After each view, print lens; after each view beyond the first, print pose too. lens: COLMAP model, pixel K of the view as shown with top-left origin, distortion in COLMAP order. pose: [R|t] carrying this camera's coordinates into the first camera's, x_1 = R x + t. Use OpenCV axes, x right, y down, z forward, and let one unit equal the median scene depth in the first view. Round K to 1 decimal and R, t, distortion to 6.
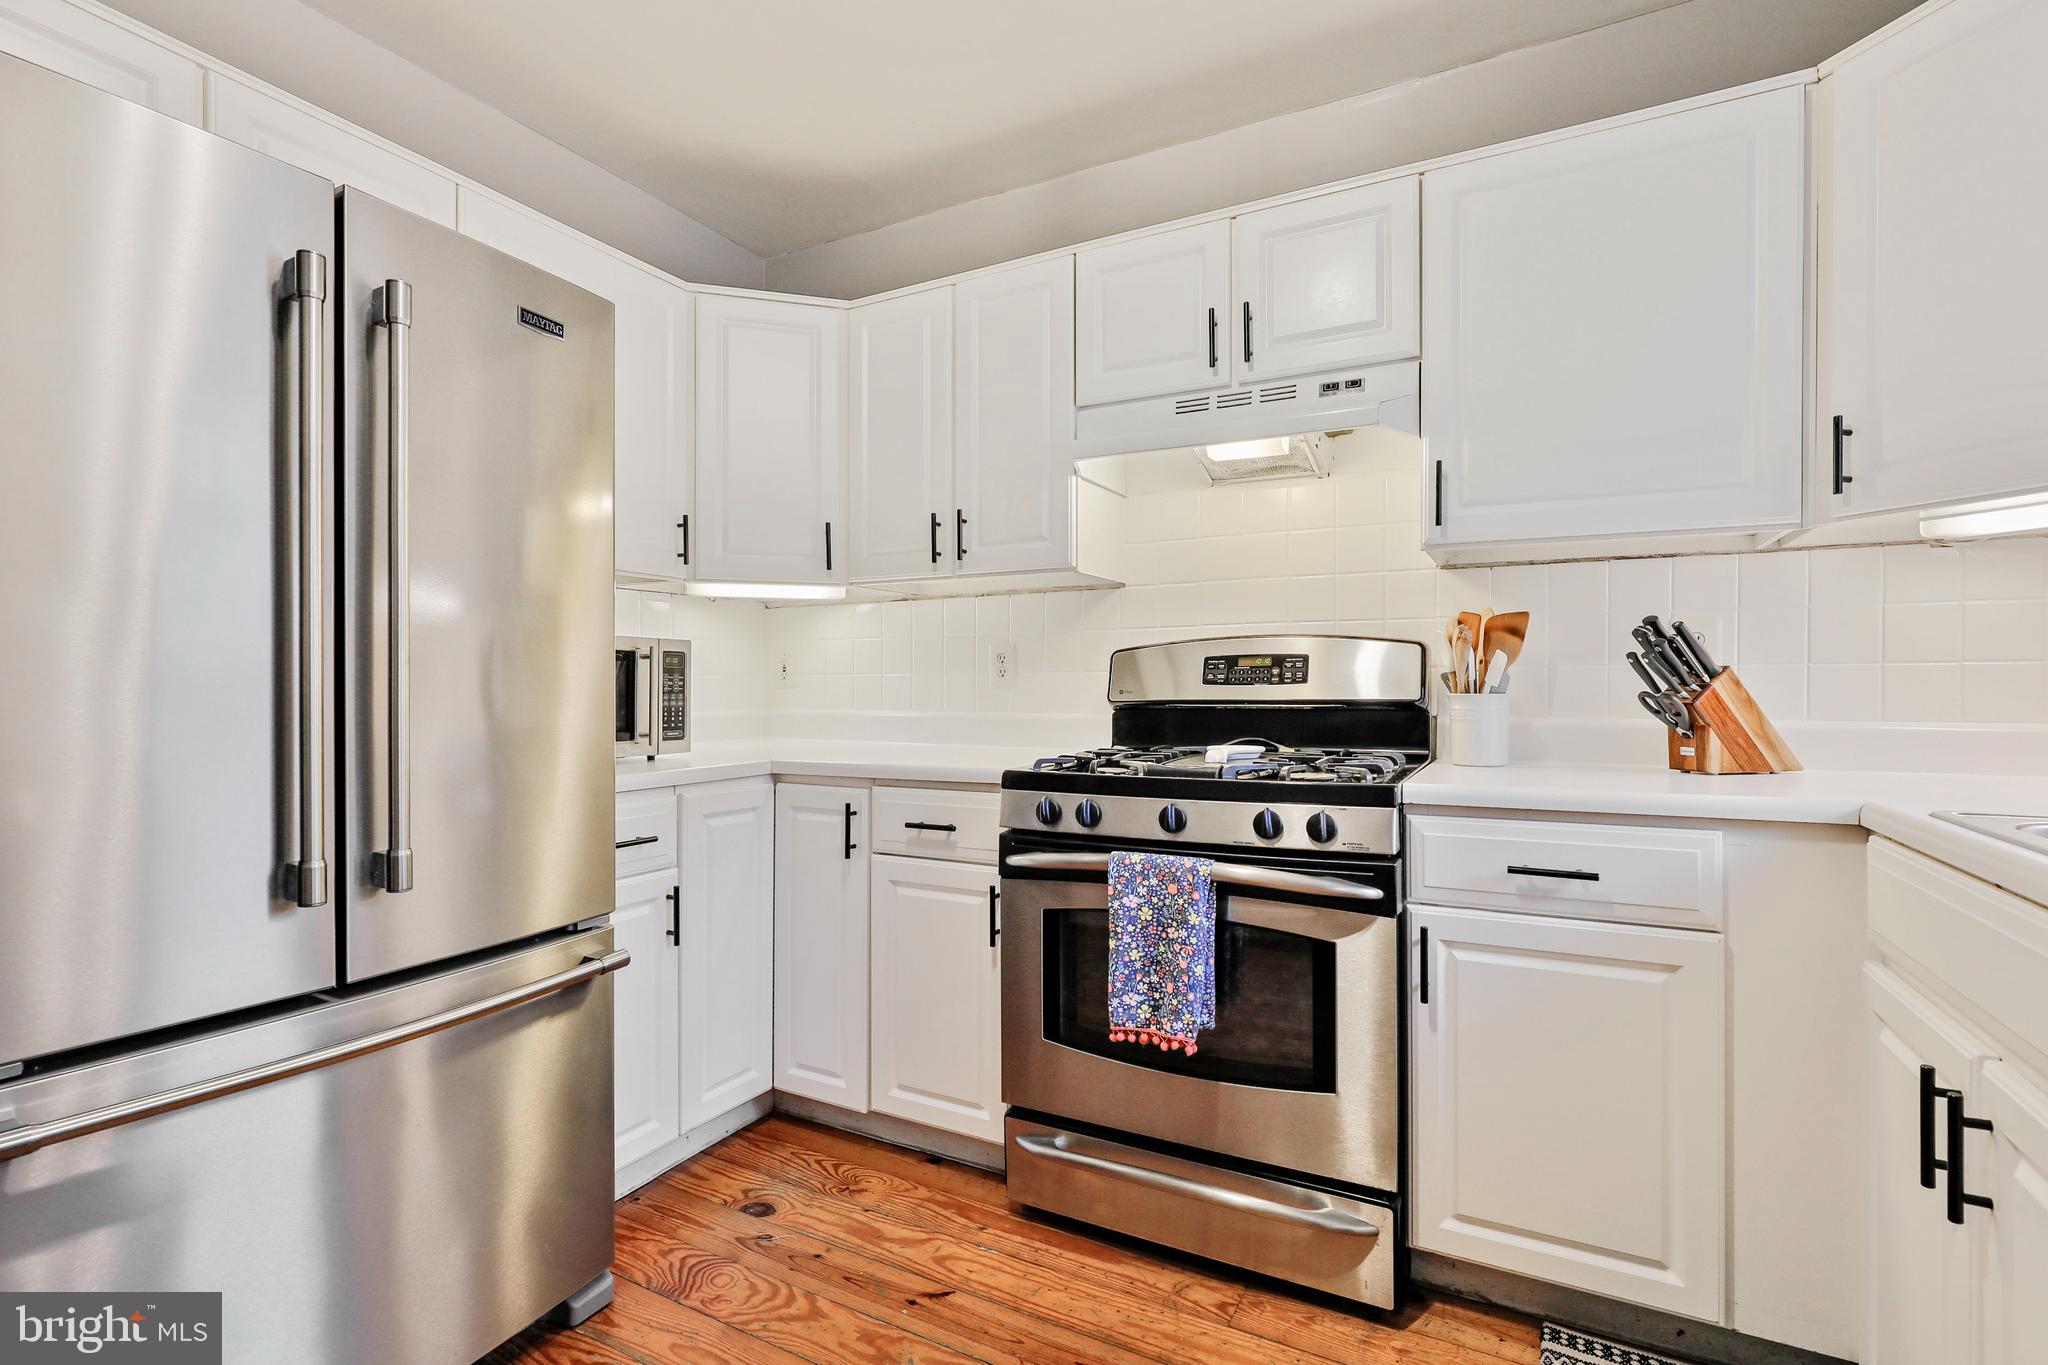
lens RADIAL K [[943.6, 0, 1026.5], [0, 943.6, 691.1], [0, 0, 1]] dist [-0.005102, 0.000109]
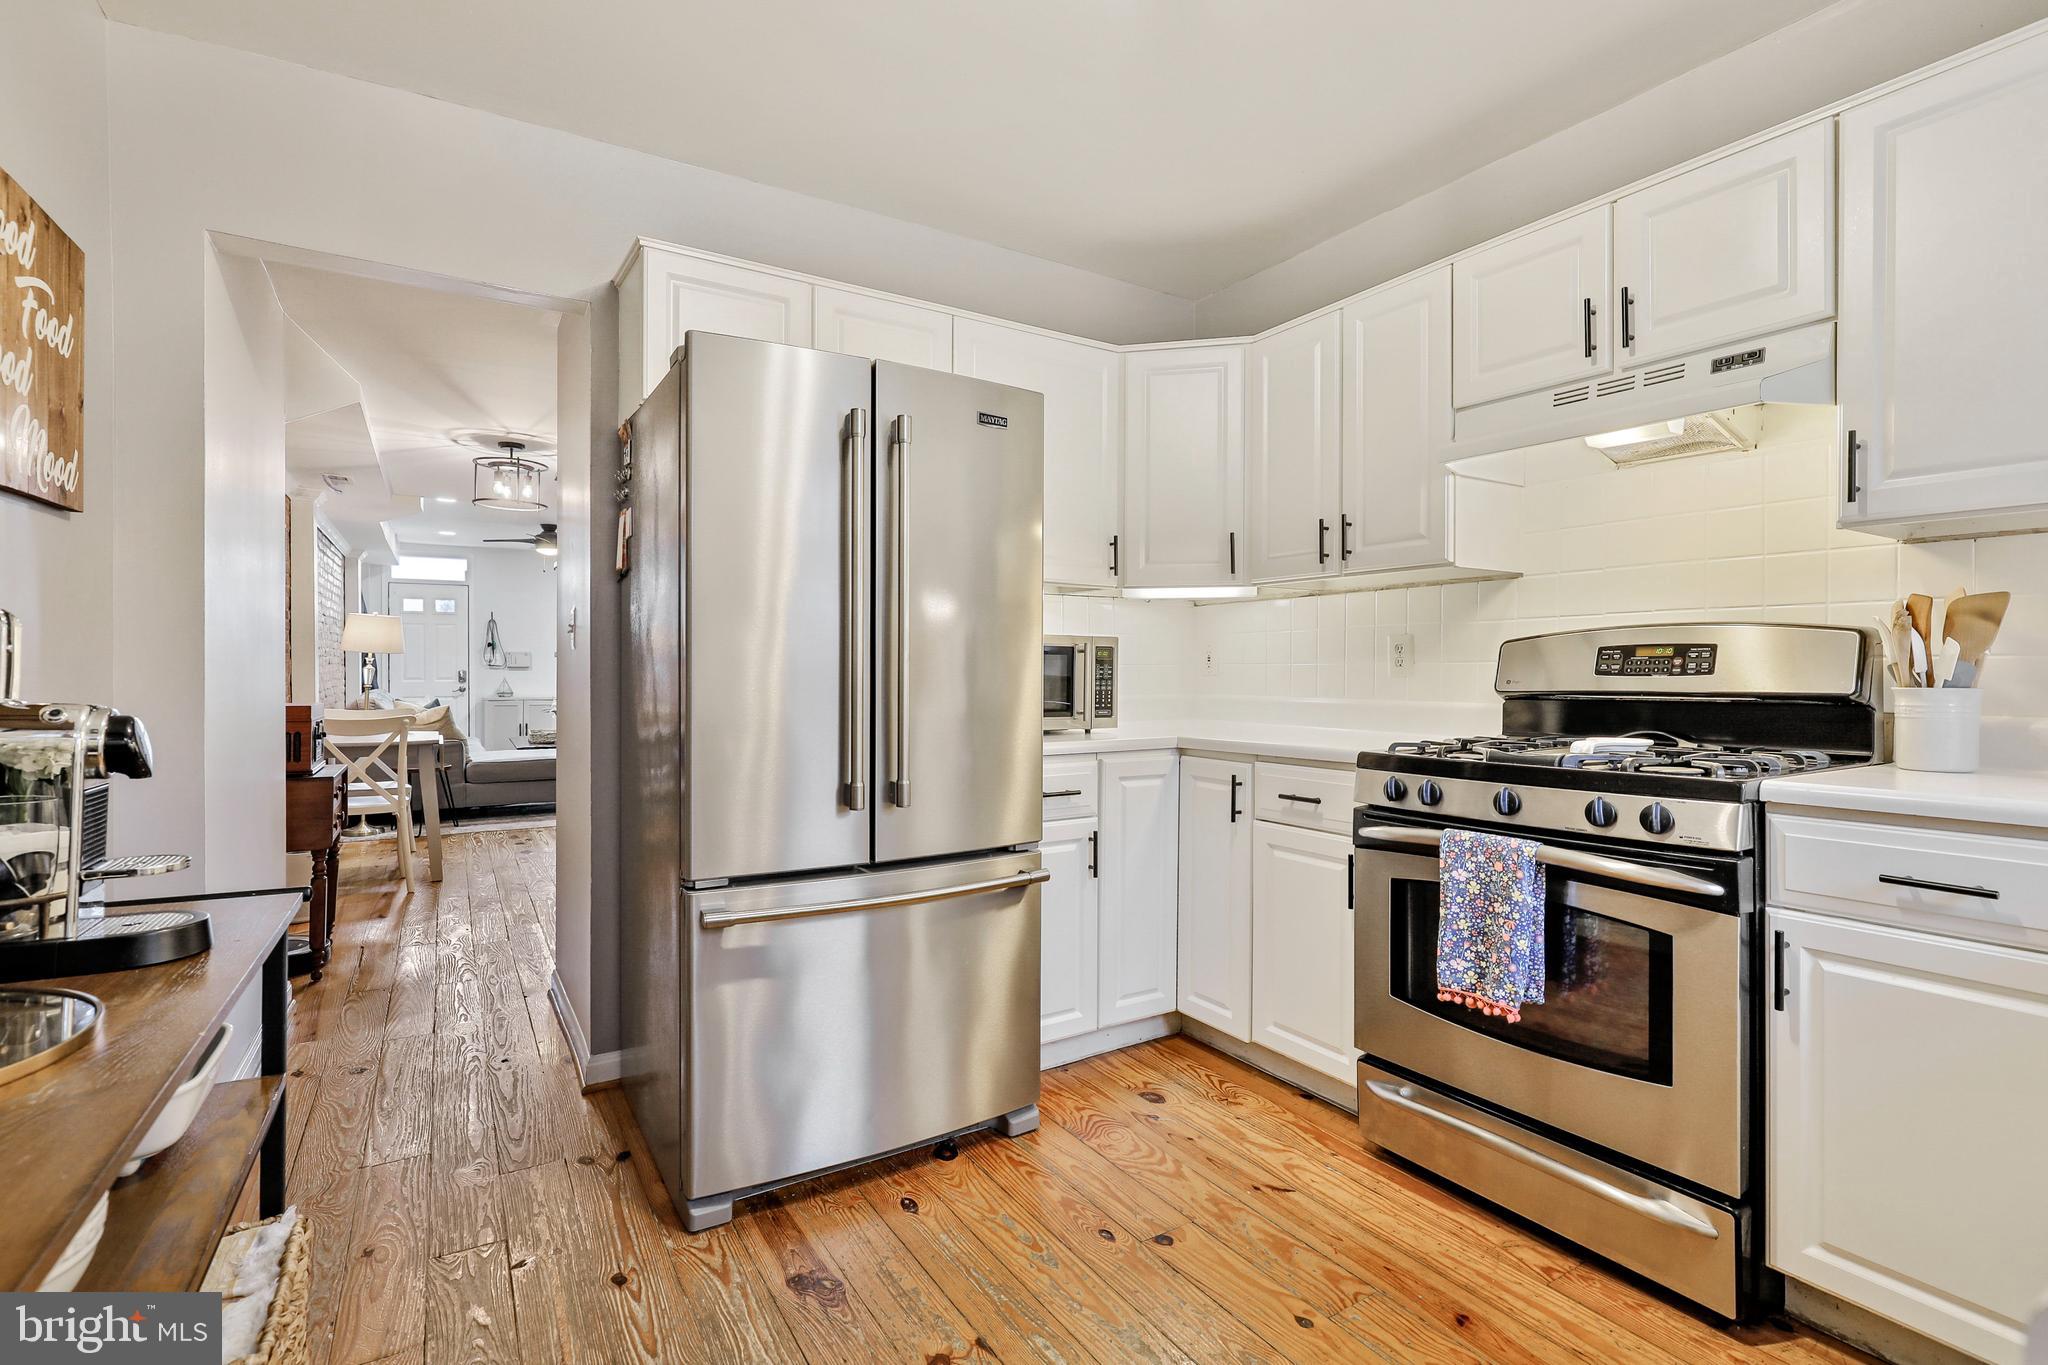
lens RADIAL K [[952.5, 0, 1022.4], [0, 952.5, 674.5], [0, 0, 1]] dist [-0.002402, 0.000100]
pose [[0.869585, 0.004889, -0.493759, 0.198783], [-0.006136, 0.999981, -0.000904, -0.004030], [0.493745, 0.003815, 0.869598, -0.191911]]
